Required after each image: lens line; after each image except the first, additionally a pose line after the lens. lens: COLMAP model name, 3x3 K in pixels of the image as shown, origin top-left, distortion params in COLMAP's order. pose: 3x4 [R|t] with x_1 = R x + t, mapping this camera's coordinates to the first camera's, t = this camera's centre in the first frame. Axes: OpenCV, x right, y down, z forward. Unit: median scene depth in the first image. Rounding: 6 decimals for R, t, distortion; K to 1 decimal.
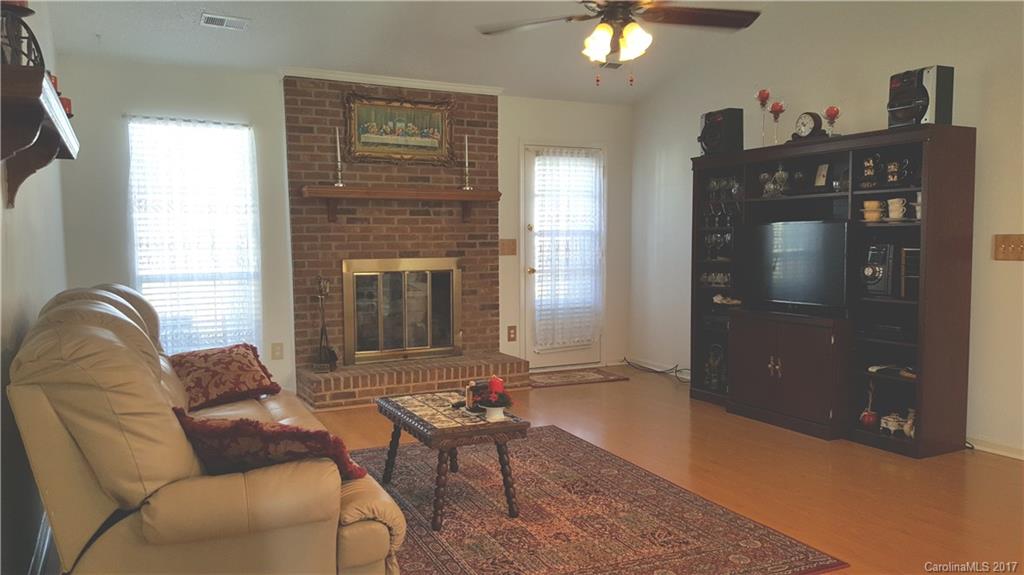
lens RADIAL K [[767.1, 0, 496.5], [0, 767.1, 287.4], [0, 0, 1]] dist [0.082895, -0.005010]
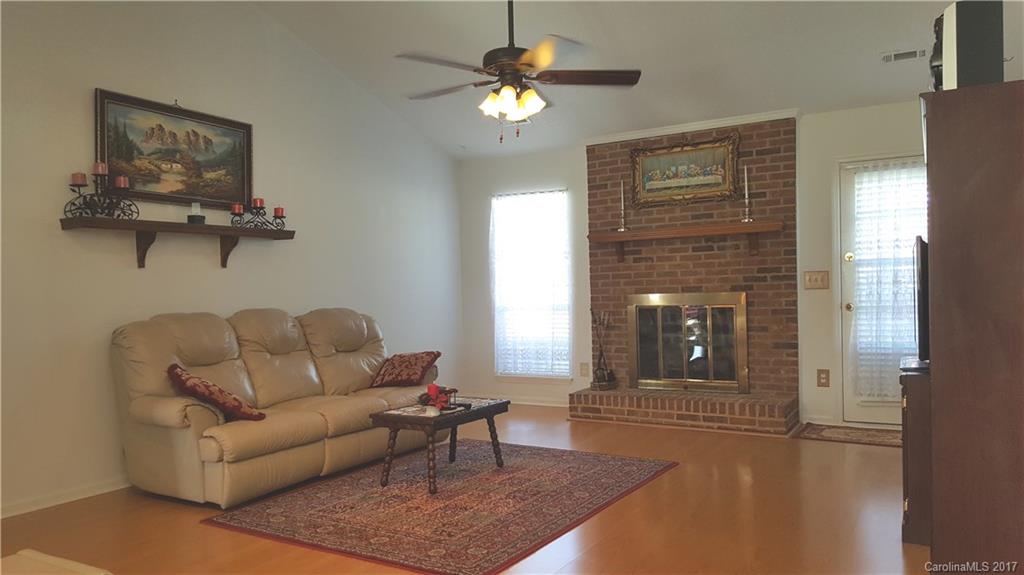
lens RADIAL K [[767.1, 0, 496.5], [0, 767.1, 287.4], [0, 0, 1]] dist [0.082895, -0.005010]
pose [[0.525432, -0.014768, -0.850707, 0.647588], [-0.034145, 0.998678, -0.038426, 0.003644], [0.850150, 0.049238, 0.524233, 0.231890]]
